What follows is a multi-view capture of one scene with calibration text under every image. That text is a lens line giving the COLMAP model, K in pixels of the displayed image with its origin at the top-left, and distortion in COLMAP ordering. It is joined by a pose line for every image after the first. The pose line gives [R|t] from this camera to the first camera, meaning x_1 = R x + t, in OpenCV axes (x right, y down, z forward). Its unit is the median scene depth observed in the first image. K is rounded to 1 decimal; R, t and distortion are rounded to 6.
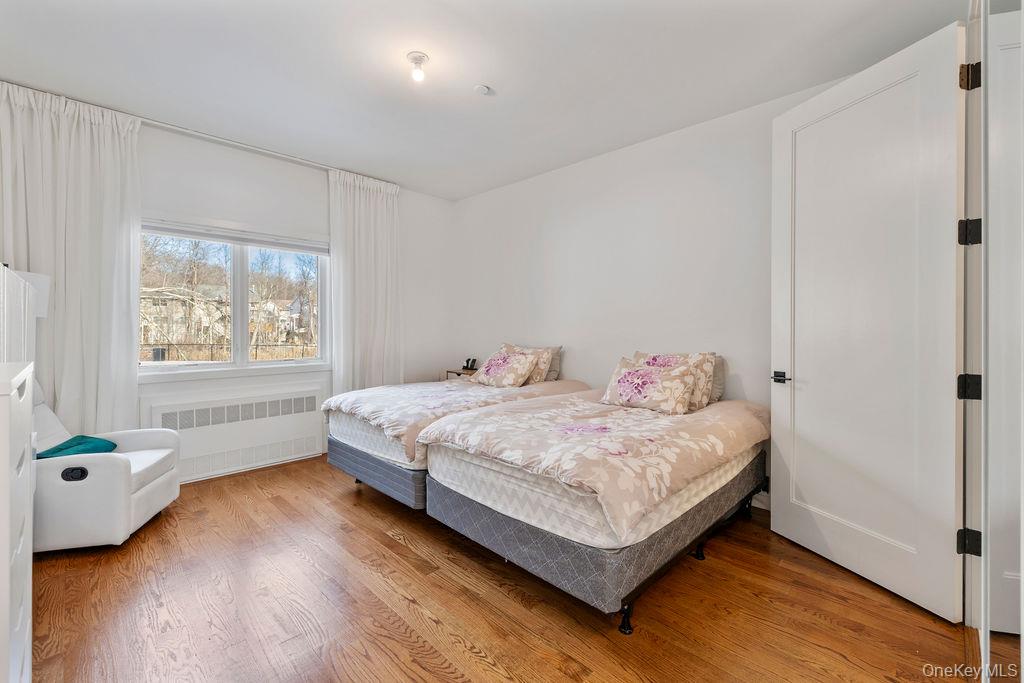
lens RADIAL K [[433.9, 0, 512.1], [0, 433.9, 324.2], [0, 0, 1]] dist [0.003071, 0.000305]
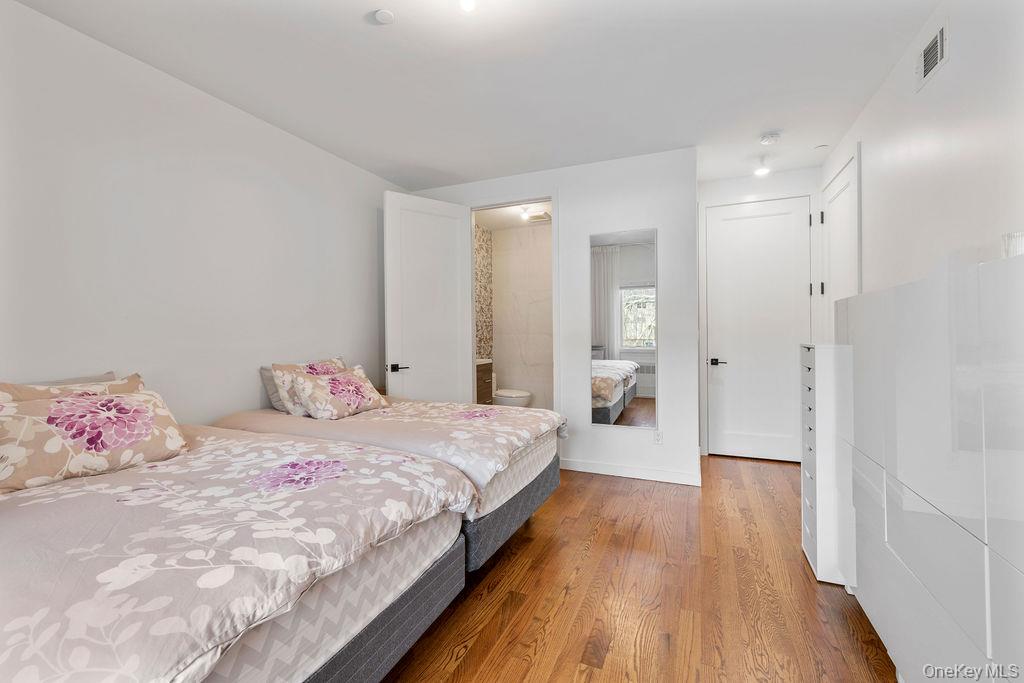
lens RADIAL K [[433.9, 0, 512.1], [0, 433.9, 324.2], [0, 0, 1]] dist [0.003071, 0.000305]
pose [[-0.360118, 0.019794, 0.932697, -1.002163], [0.001512, 0.999786, -0.020634, 0.003889], [-0.932905, -0.006020, -0.360071, 1.270622]]
